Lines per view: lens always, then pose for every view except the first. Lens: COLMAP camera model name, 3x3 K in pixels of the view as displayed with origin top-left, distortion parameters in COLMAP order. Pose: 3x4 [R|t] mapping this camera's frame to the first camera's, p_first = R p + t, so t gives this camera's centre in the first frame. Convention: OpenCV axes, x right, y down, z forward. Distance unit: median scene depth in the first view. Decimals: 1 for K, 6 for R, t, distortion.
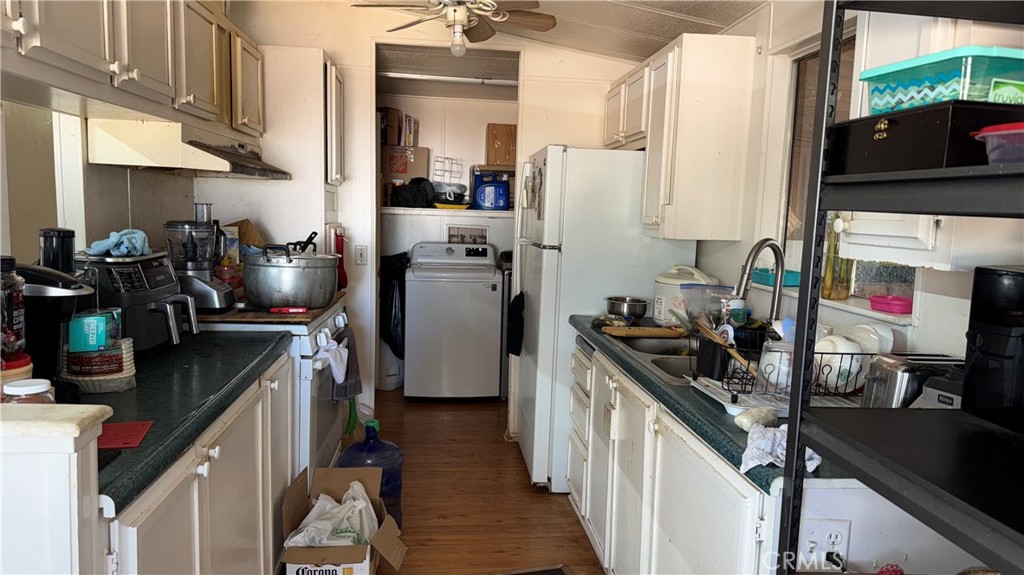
lens RADIAL K [[711.6, 0, 515.9], [0, 711.6, 298.4], [0, 0, 1]] dist [0.097615, -0.164858]
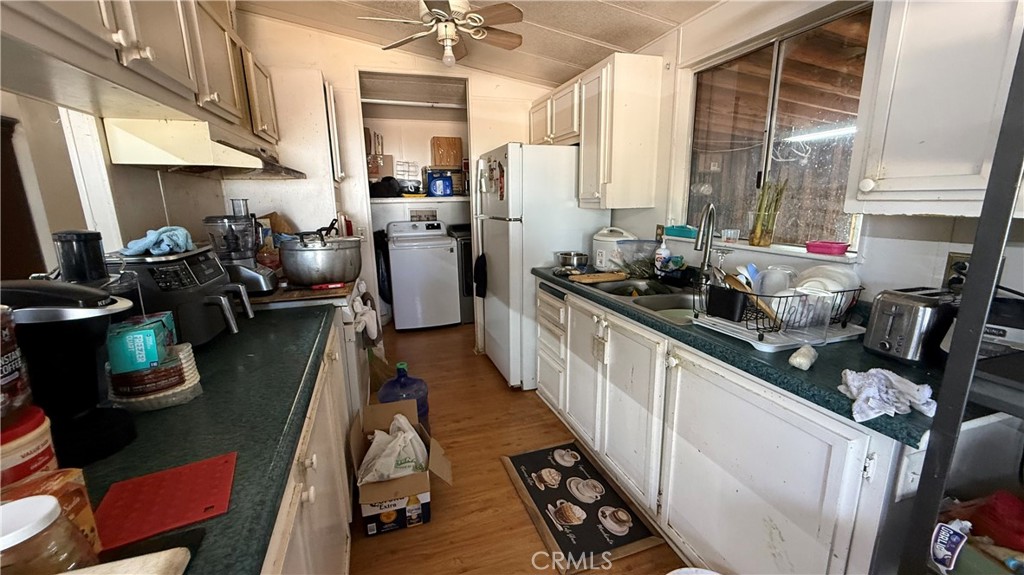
lens RADIAL K [[408.3, 0, 509.3], [0, 408.3, 287.6], [0, 0, 1]] dist [-0.000239, 0.000141]
pose [[0.977835, -0.090787, 0.188667, -0.145250], [0.072625, 0.992226, 0.101058, -0.026996], [-0.196376, -0.085116, 0.976827, 0.268382]]
